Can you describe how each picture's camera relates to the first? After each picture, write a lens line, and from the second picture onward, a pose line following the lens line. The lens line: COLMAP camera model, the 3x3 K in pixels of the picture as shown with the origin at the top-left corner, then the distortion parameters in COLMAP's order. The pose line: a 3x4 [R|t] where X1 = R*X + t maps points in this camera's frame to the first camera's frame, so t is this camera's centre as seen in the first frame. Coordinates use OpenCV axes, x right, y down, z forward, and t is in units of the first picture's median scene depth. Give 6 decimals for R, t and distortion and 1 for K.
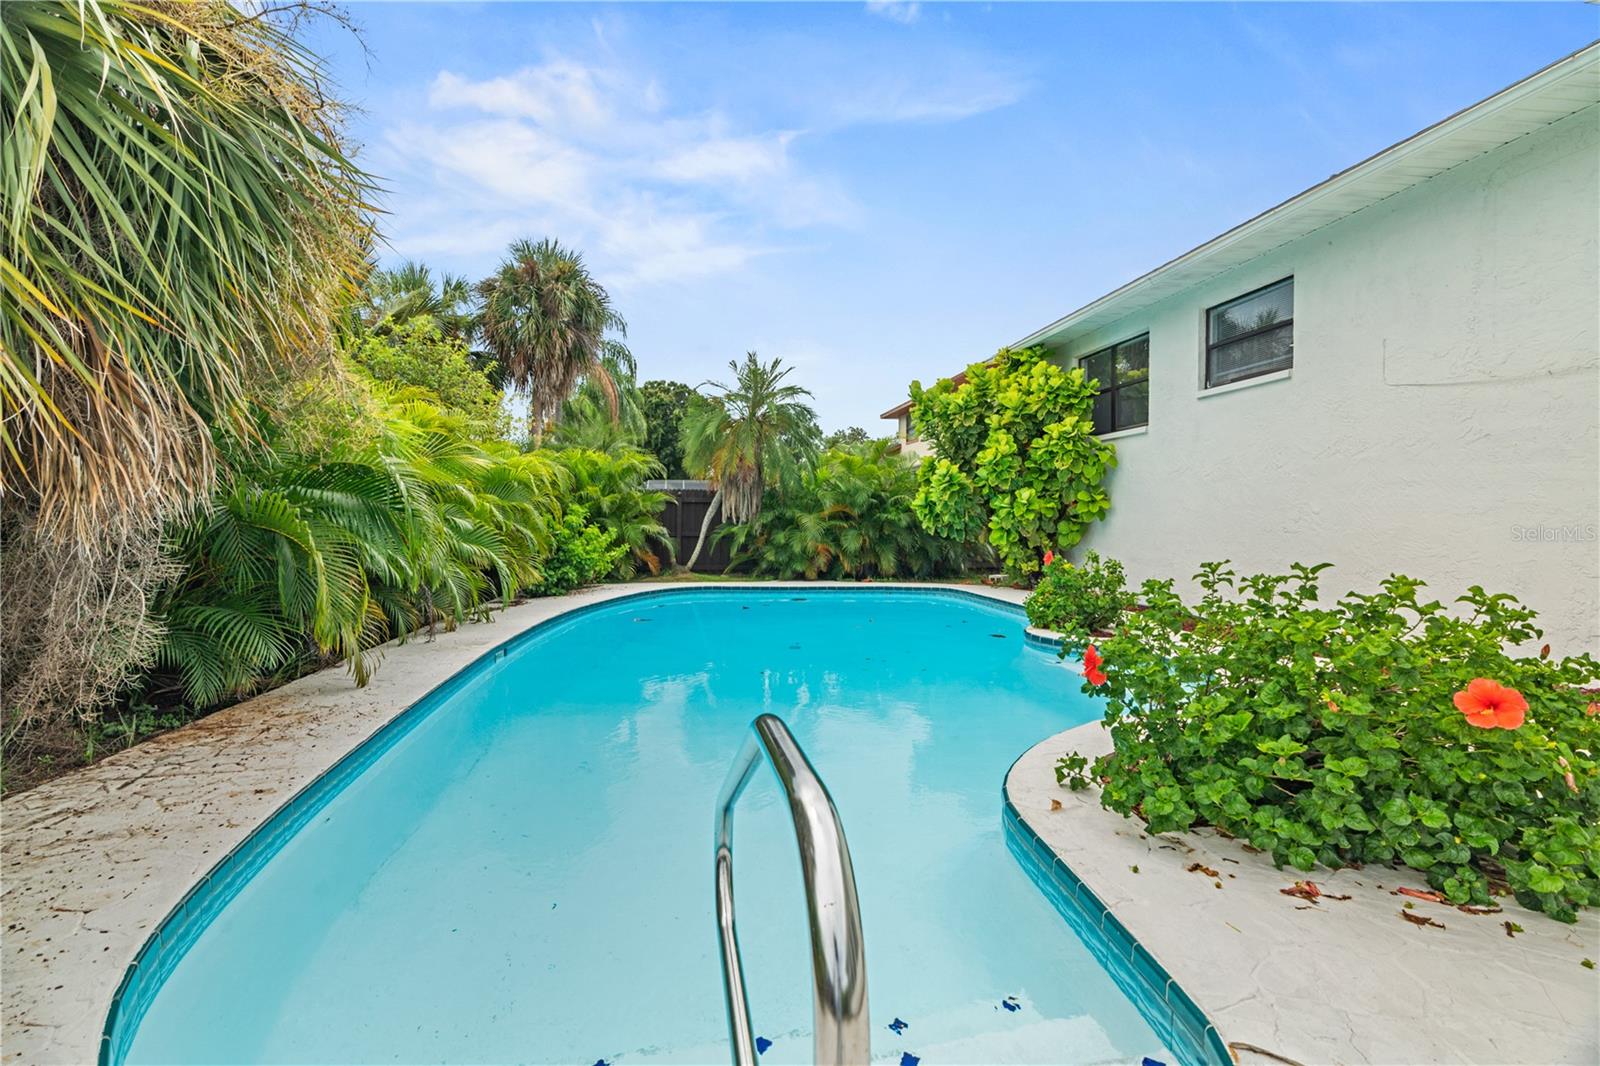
lens RADIAL K [[730.2, 0, 809.1], [0, 730.2, 525.0], [0, 0, 1]] dist [-0.010738, 0.004508]
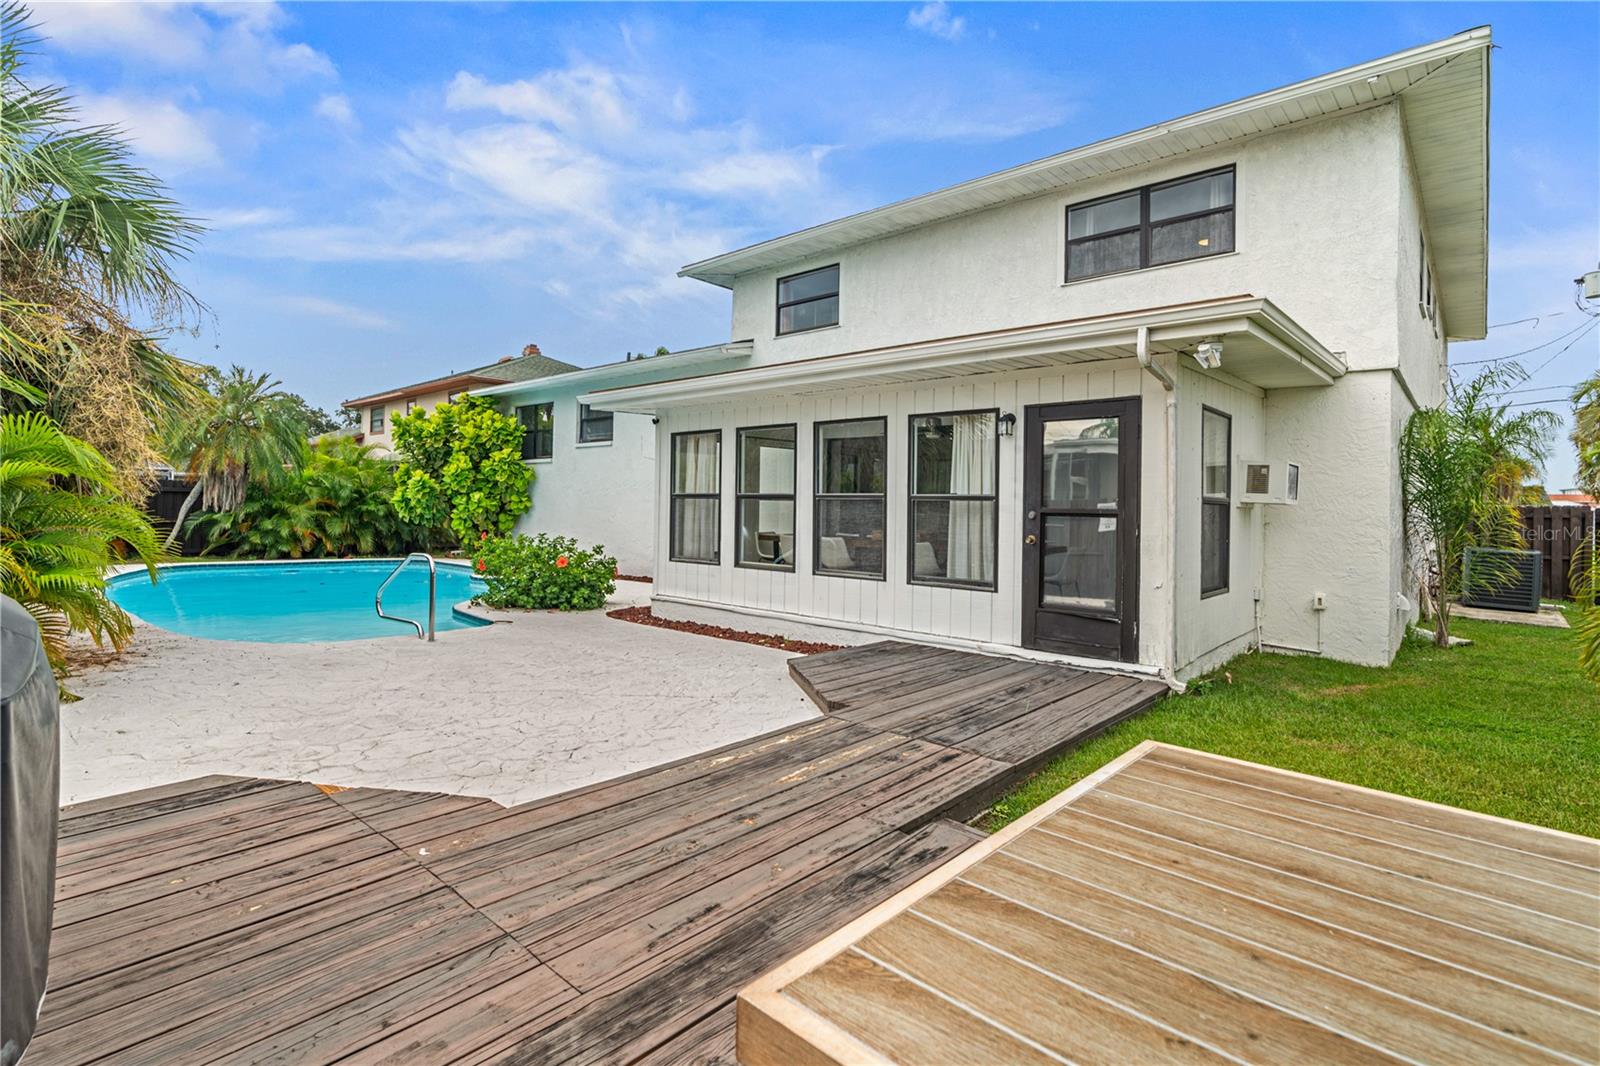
lens RADIAL K [[730.2, 0, 793.6], [0, 730.2, 505.4], [0, 0, 1]] dist [-0.010738, 0.004508]
pose [[0.779097, 0.015978, 0.626700, -0.135734], [-0.012225, 0.999872, -0.010294, -0.014005], [-0.626784, 0.000359, 0.779193, -0.574702]]
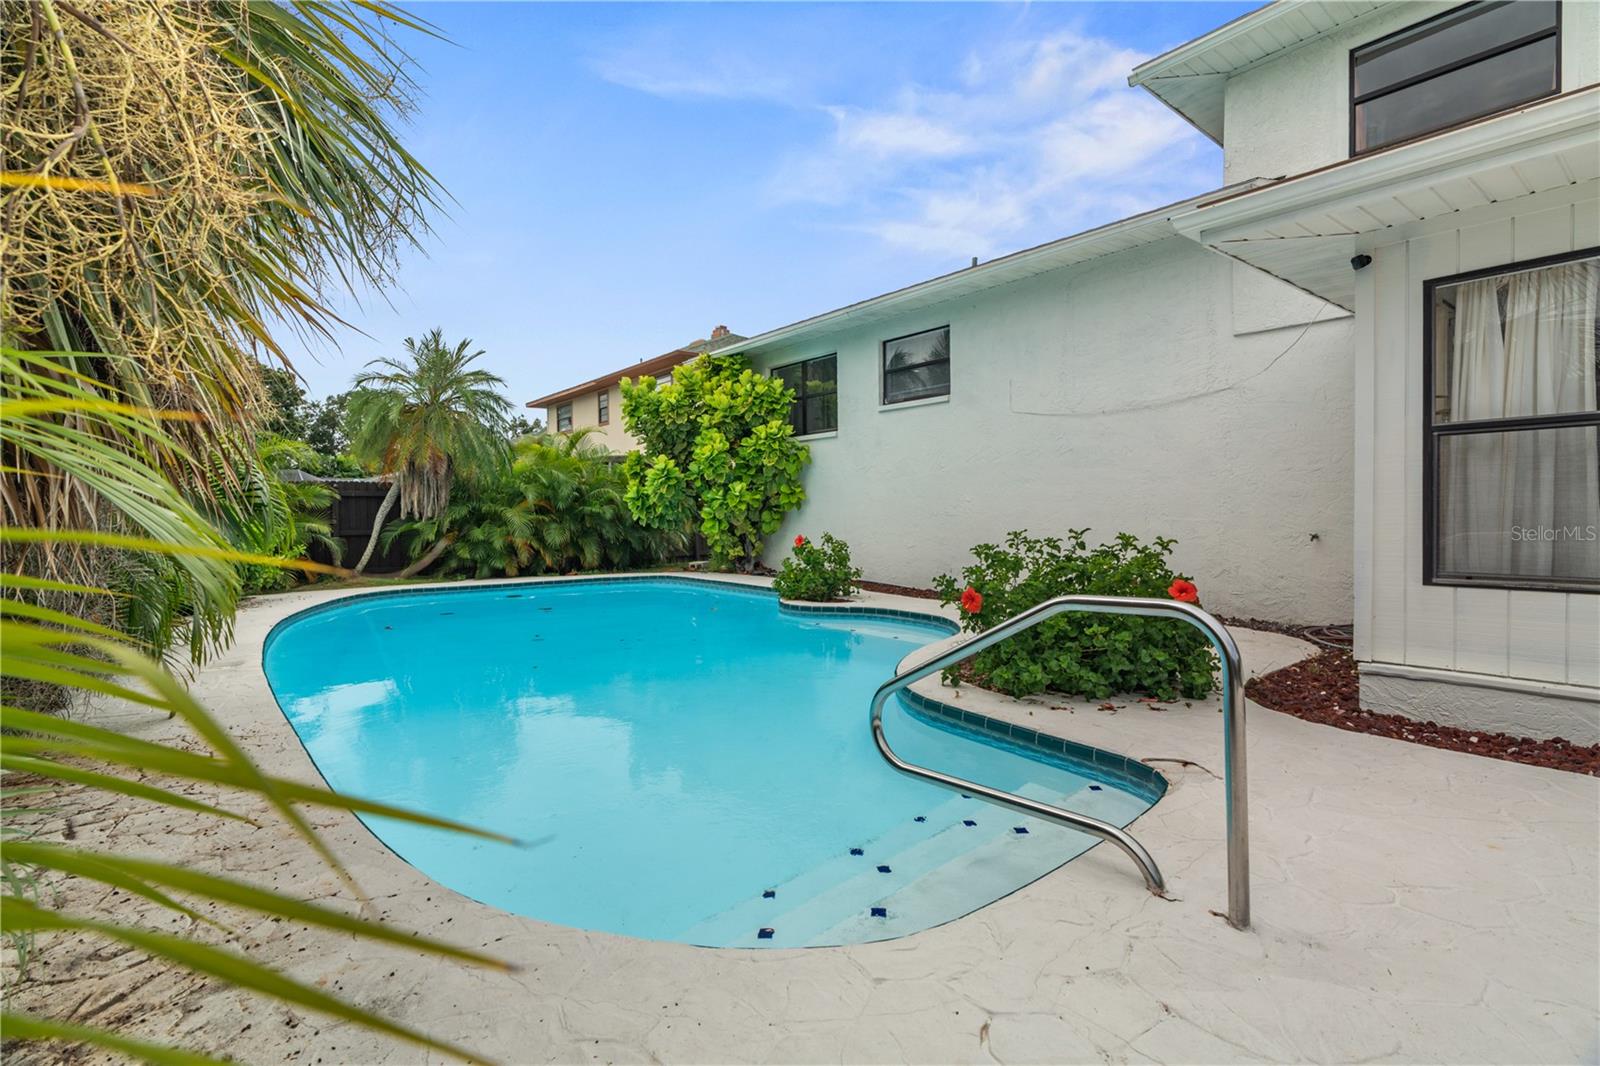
lens RADIAL K [[730.2, 0, 821.7], [0, 730.2, 530.3], [0, 0, 1]] dist [-0.010738, 0.004508]
pose [[0.864292, -0.027857, 0.502218, -0.149526], [0.019430, 0.999569, 0.022008, 0.001683], [-0.502614, -0.009263, 0.864461, -0.036977]]
